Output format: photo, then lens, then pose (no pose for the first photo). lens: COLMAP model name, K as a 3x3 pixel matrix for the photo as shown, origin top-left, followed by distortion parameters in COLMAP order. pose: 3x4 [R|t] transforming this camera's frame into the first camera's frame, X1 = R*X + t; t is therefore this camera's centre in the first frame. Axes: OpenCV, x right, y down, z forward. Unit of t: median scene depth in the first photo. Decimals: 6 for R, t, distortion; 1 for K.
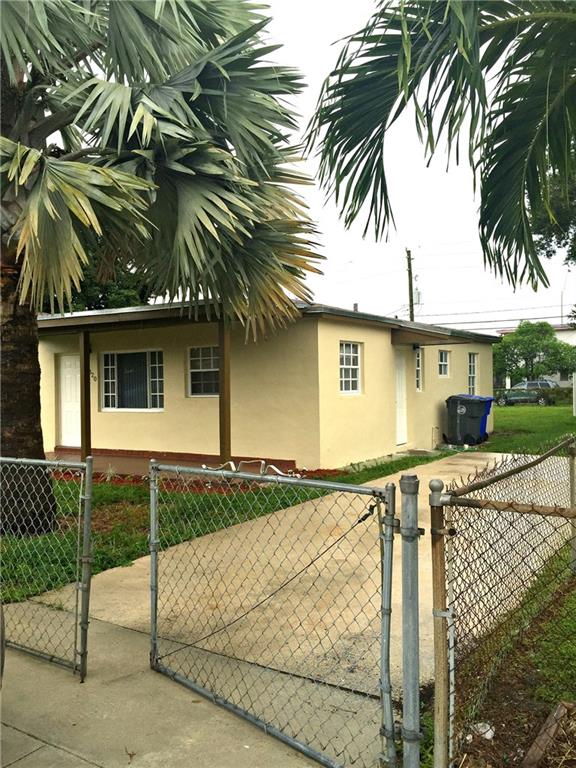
lens RADIAL K [[661.3, 0, 288.8], [0, 661.3, 387.5], [0, 0, 1]] dist [0.059471, -0.088760]
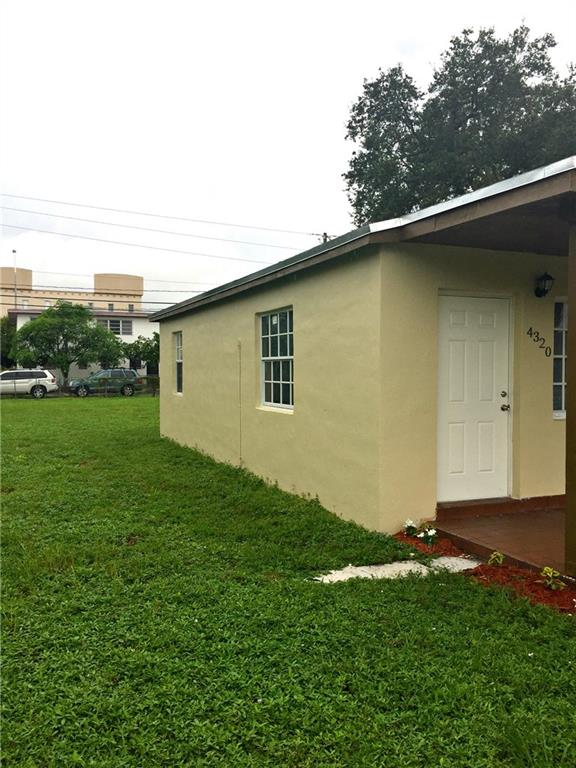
lens RADIAL K [[661.3, 0, 289.0], [0, 661.3, 383.5], [0, 0, 1]] dist [0.059471, -0.088760]
pose [[0.553550, 0.003924, 0.832807, -0.717276], [-0.013236, 0.999904, 0.004086, 0.009549], [-0.832711, -0.013285, 0.553549, 0.801627]]
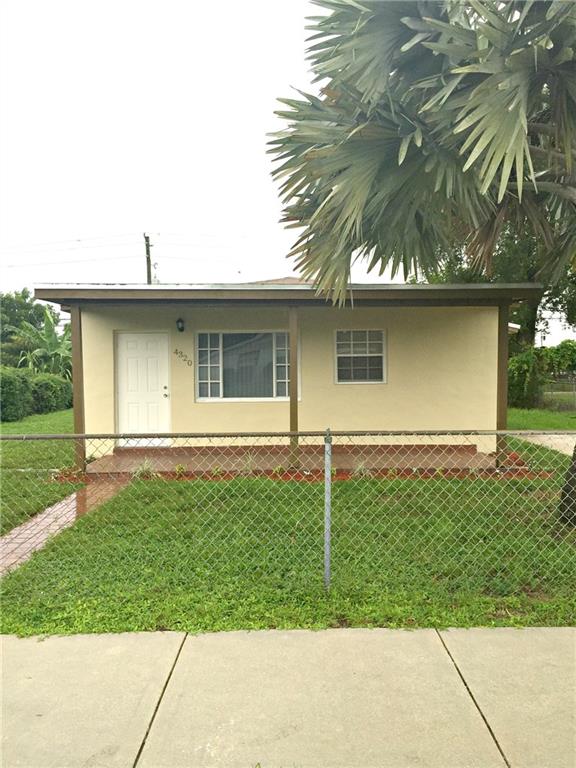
lens RADIAL K [[661.3, 0, 295.8], [0, 661.3, 384.7], [0, 0, 1]] dist [0.059471, -0.088760]
pose [[0.830821, -0.003634, 0.556527, -0.577840], [-0.002146, 0.999950, 0.009734, 0.005465], [-0.556535, -0.009281, 0.830772, 0.215134]]
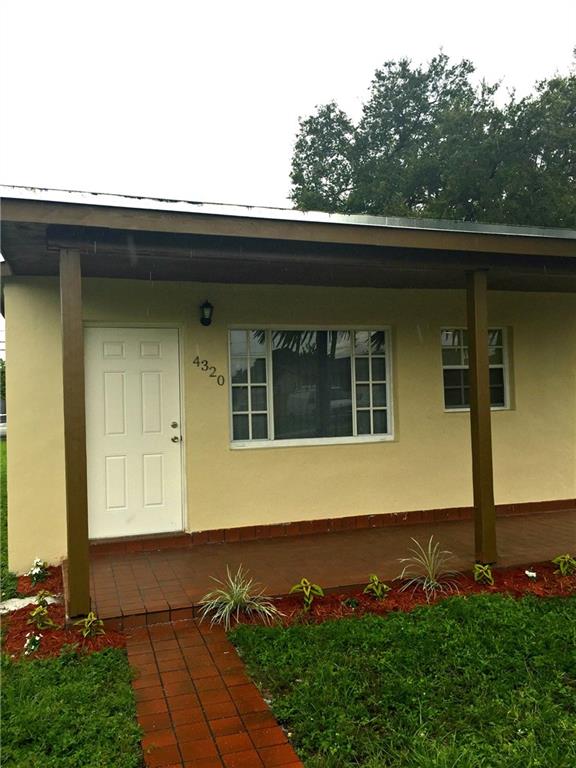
lens RADIAL K [[661.3, 0, 291.3], [0, 661.3, 389.6], [0, 0, 1]] dist [0.059471, -0.088760]
pose [[0.607228, 0.019118, 0.794298, -0.570771], [0.024753, 0.998770, -0.042963, 0.013710], [-0.794142, 0.045749, 0.606008, 0.609118]]
